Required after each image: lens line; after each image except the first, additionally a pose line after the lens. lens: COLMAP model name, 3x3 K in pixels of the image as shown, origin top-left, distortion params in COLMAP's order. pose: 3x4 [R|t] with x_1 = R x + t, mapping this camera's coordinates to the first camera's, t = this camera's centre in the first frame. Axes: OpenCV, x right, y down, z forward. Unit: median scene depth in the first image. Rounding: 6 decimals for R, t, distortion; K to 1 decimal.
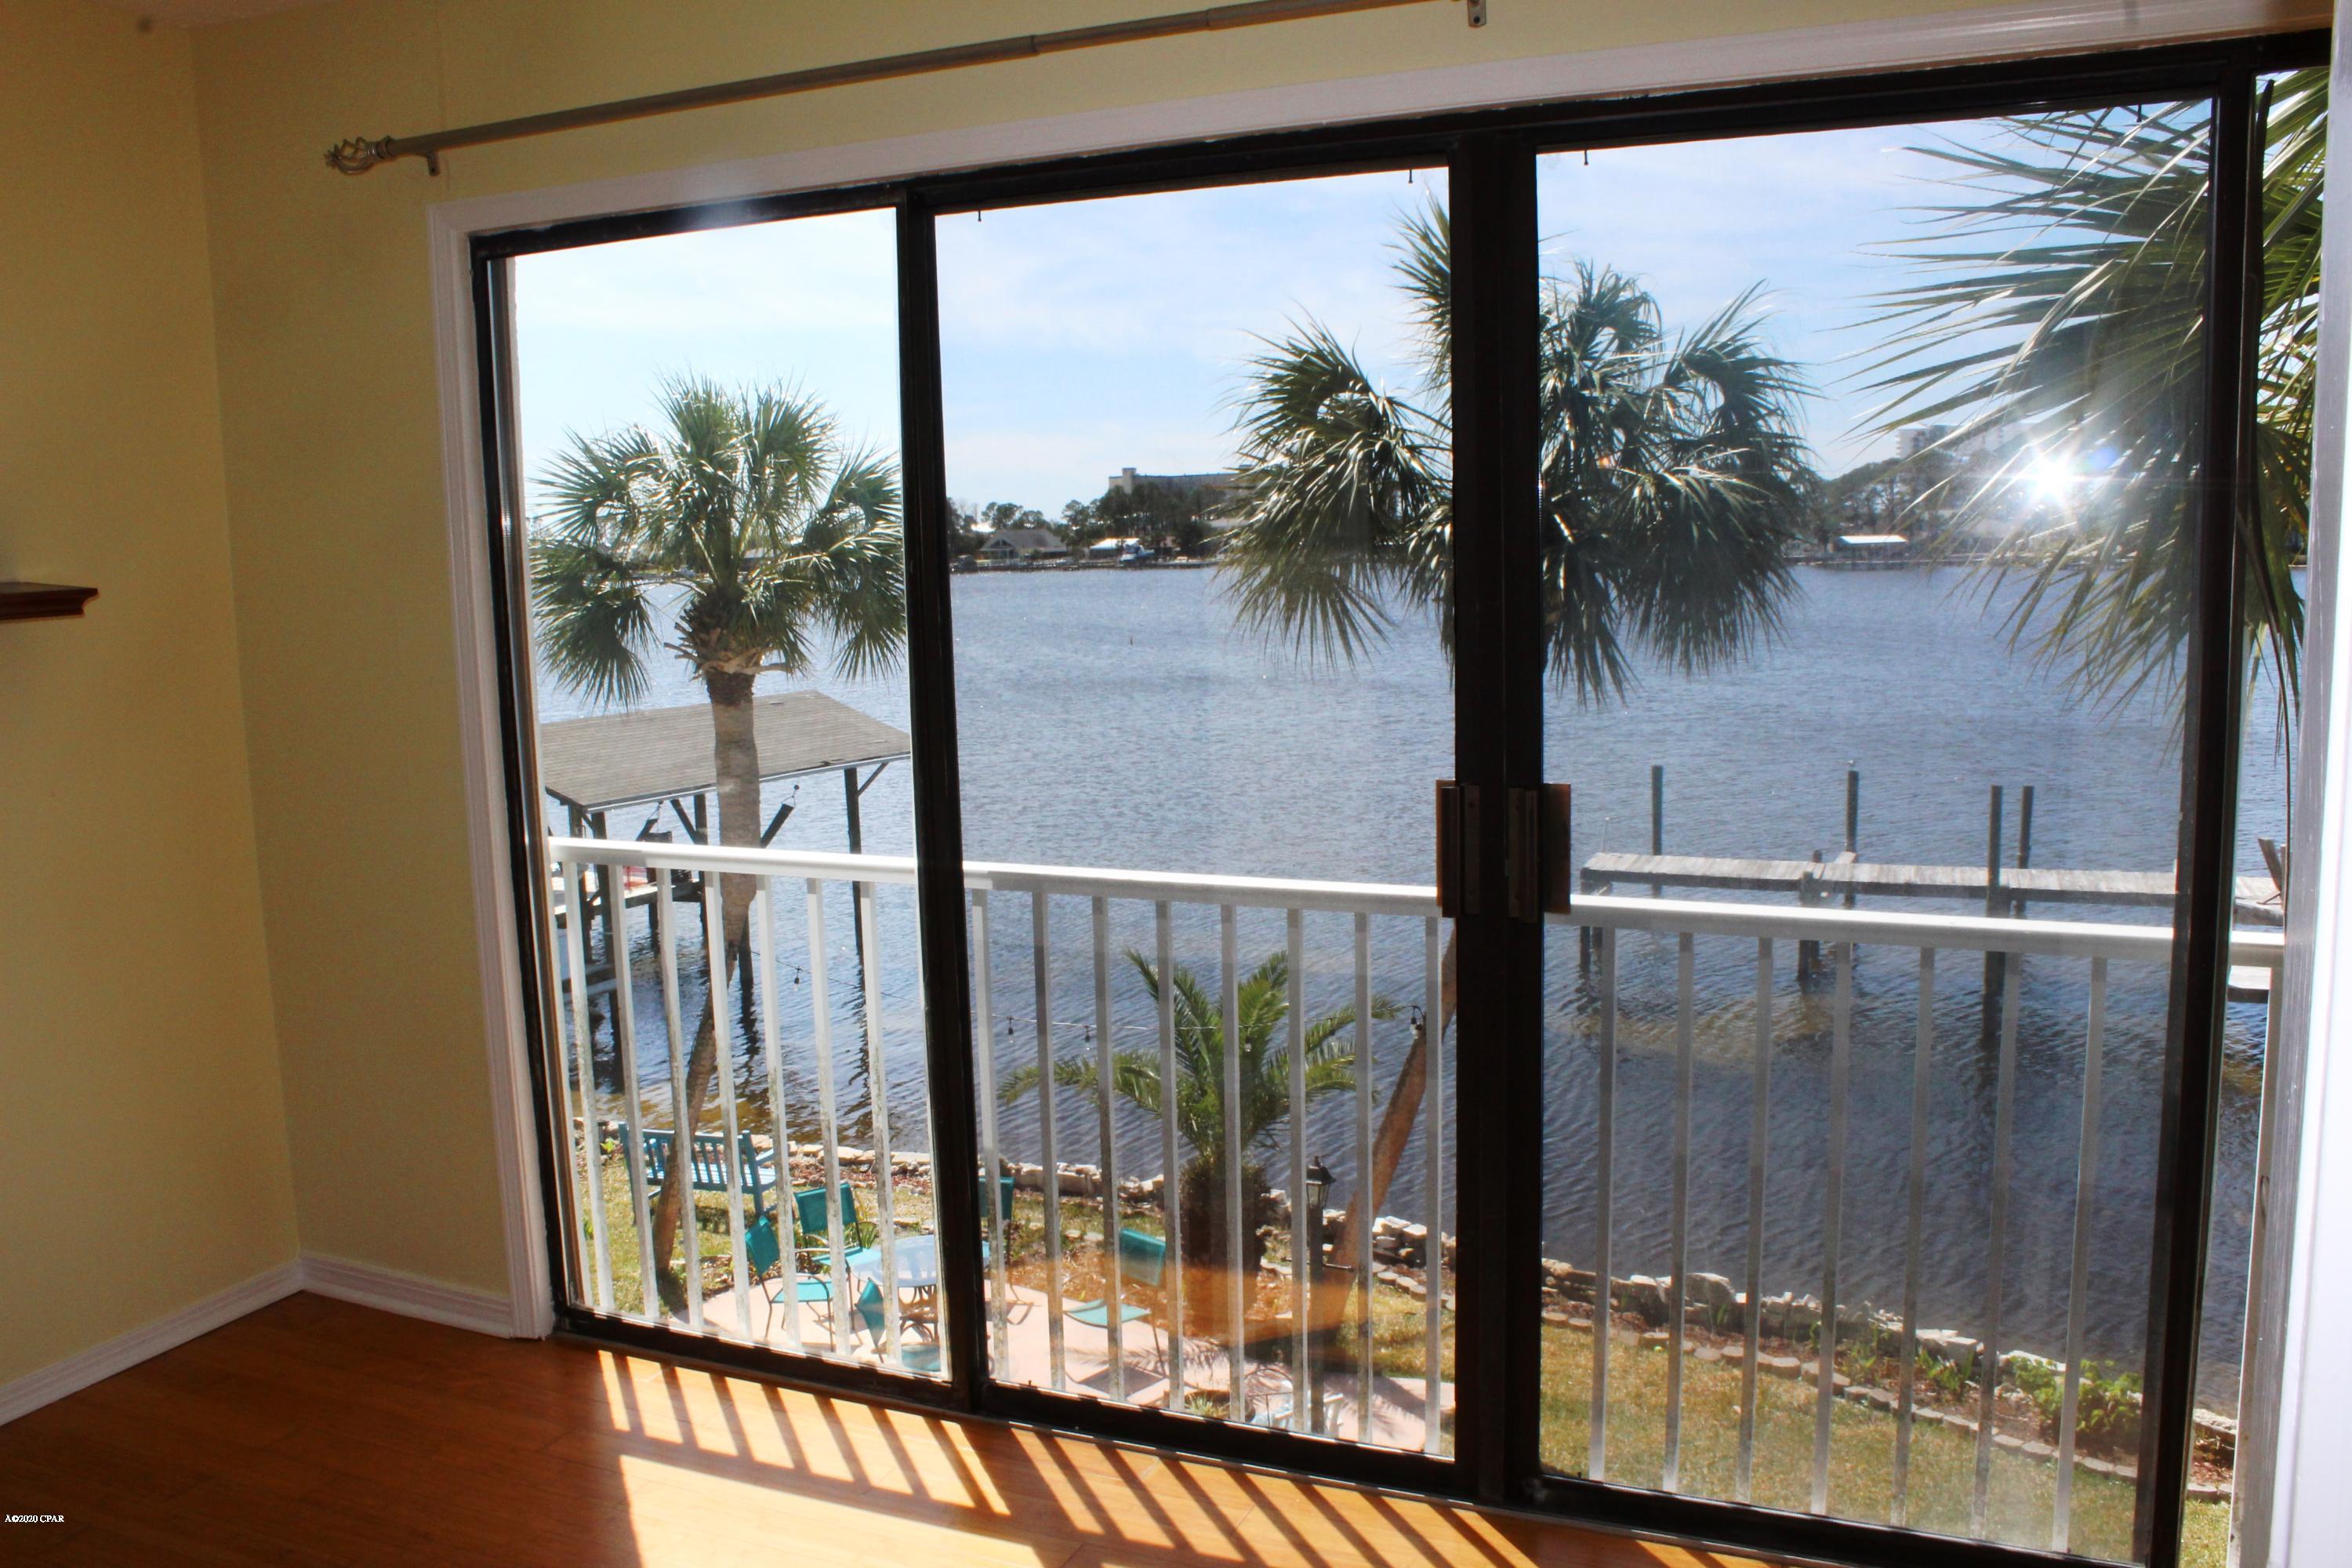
lens RADIAL K [[1950.9, 0, 1176.0], [0, 1950.9, 784.0], [0, 0, 1]] dist [-0.166382, 0.162655]
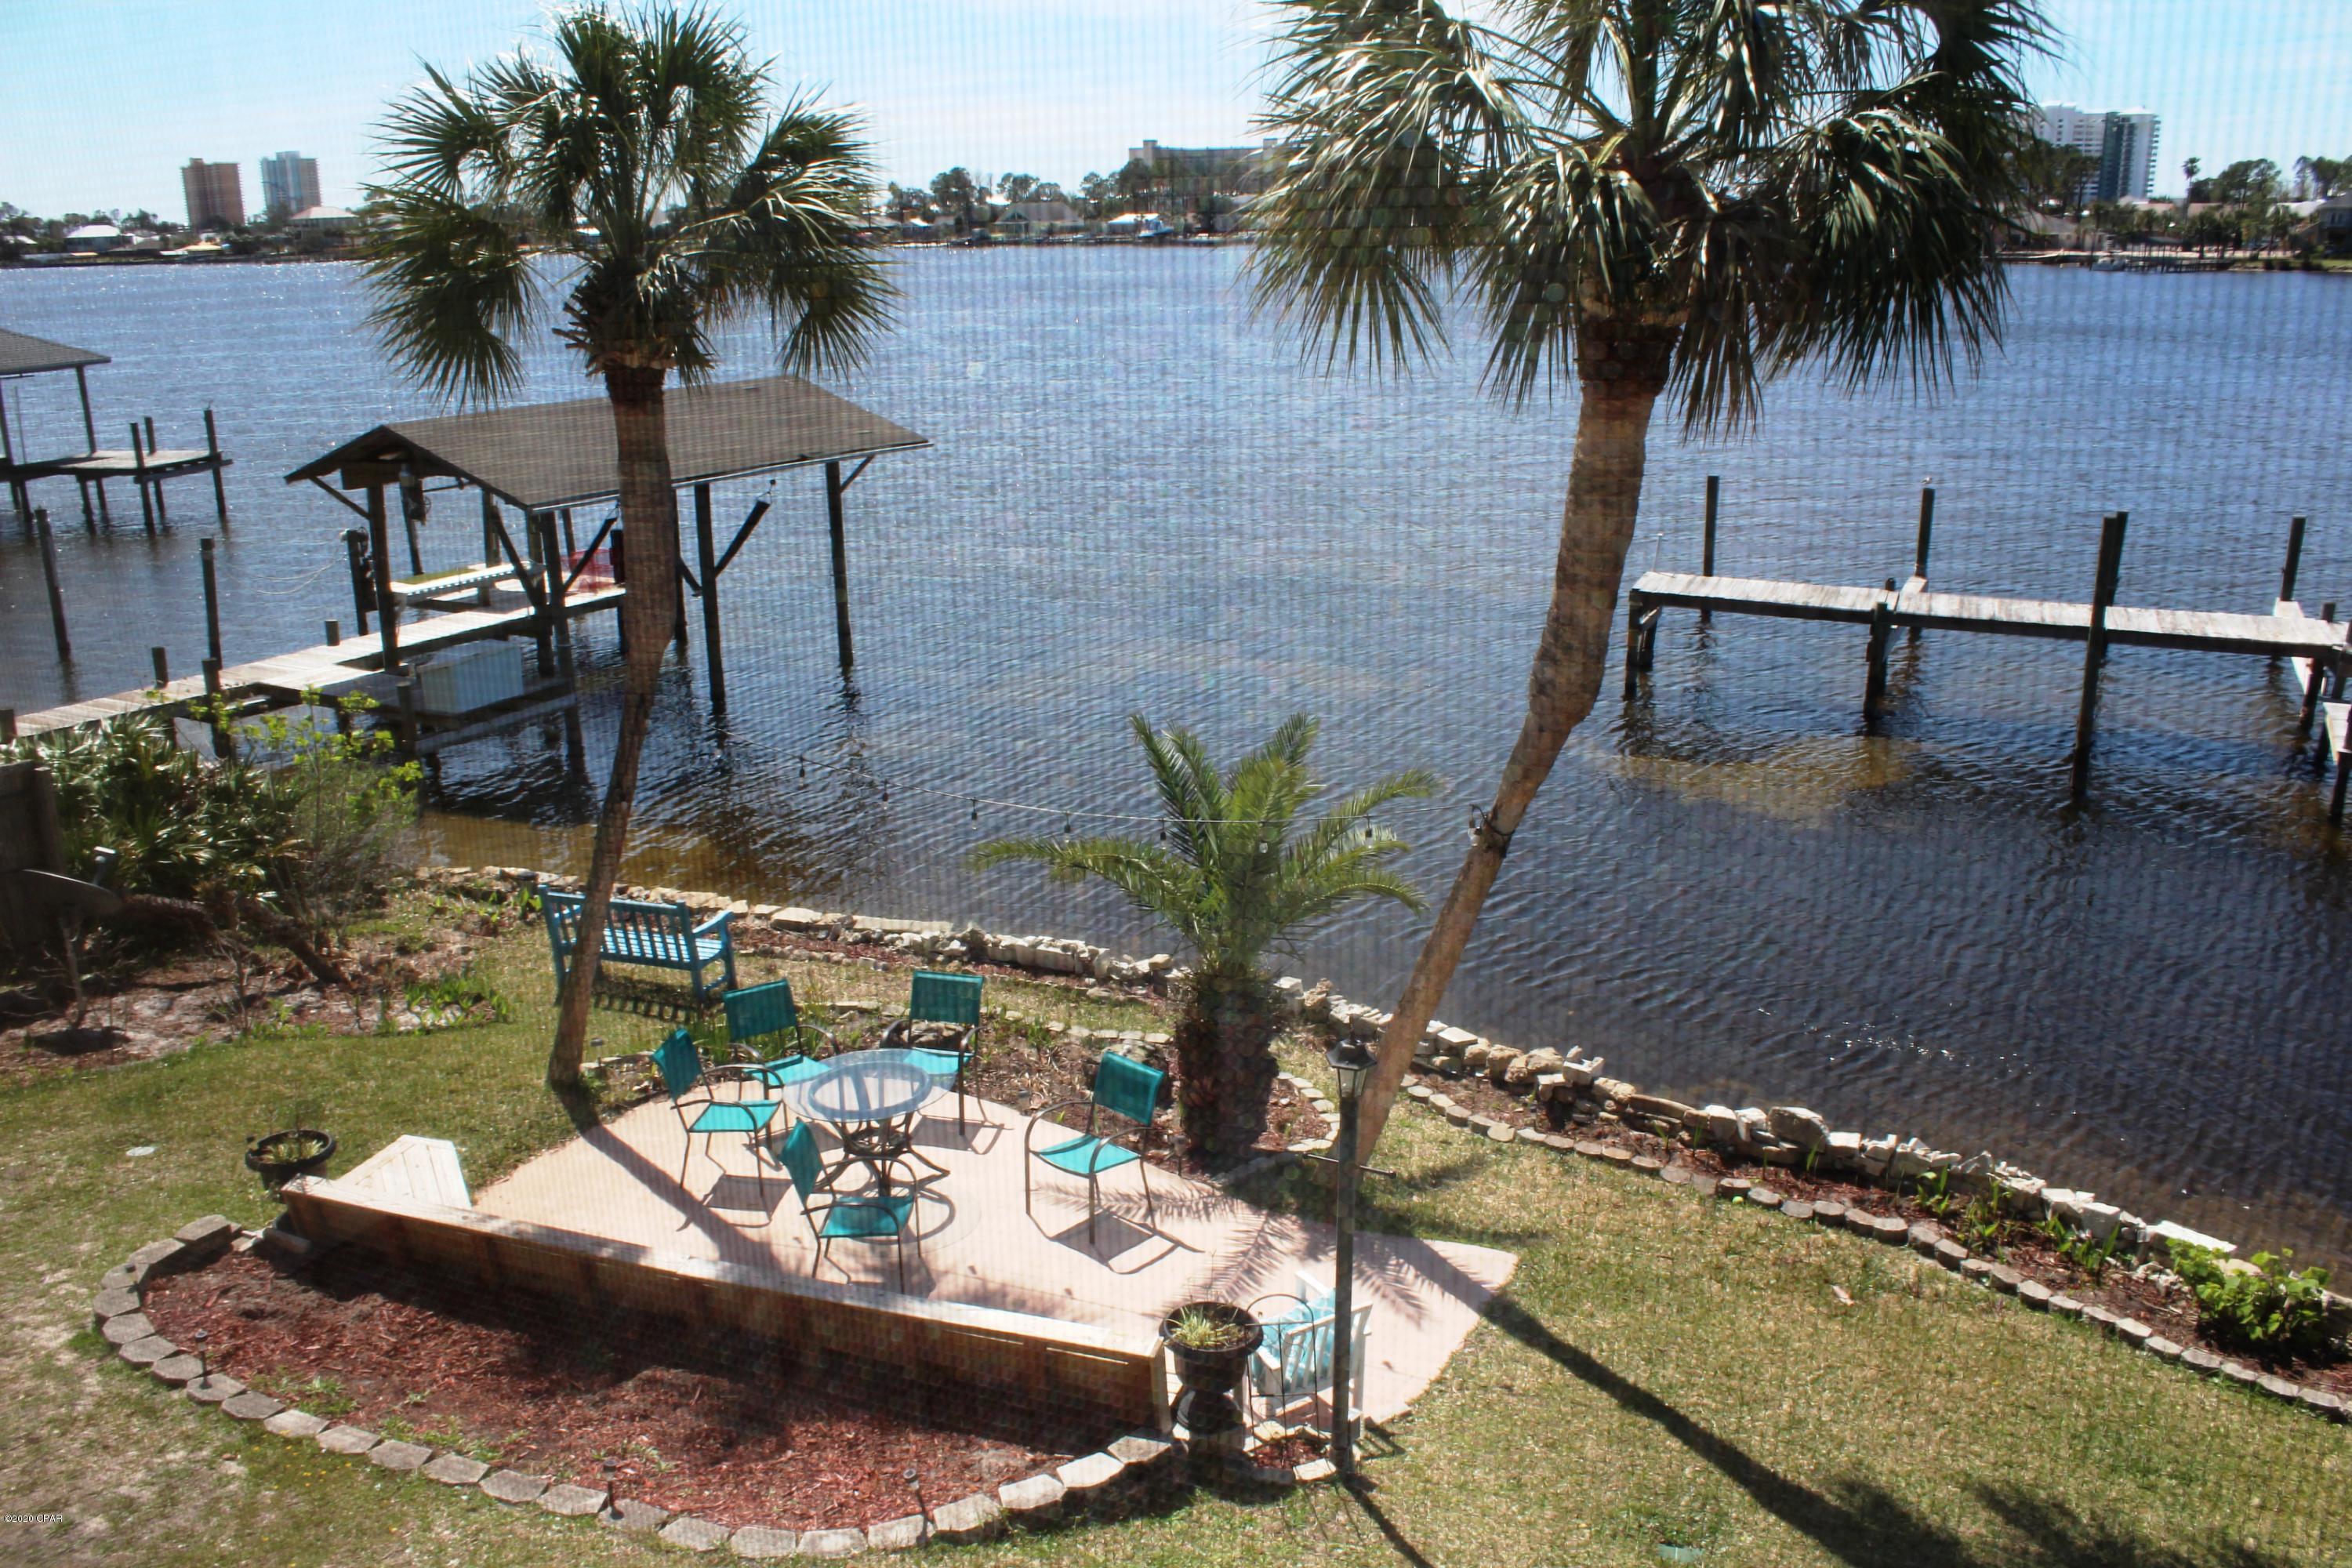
lens RADIAL K [[1950.9, 0, 1176.0], [0, 1950.9, 784.0], [0, 0, 1]] dist [-0.166382, 0.162655]
pose [[0.999793, 0.019640, -0.005318, 0.003262], [-0.018525, 0.986732, 0.161299, -0.016187], [0.008415, -0.161167, 0.986891, 0.160731]]
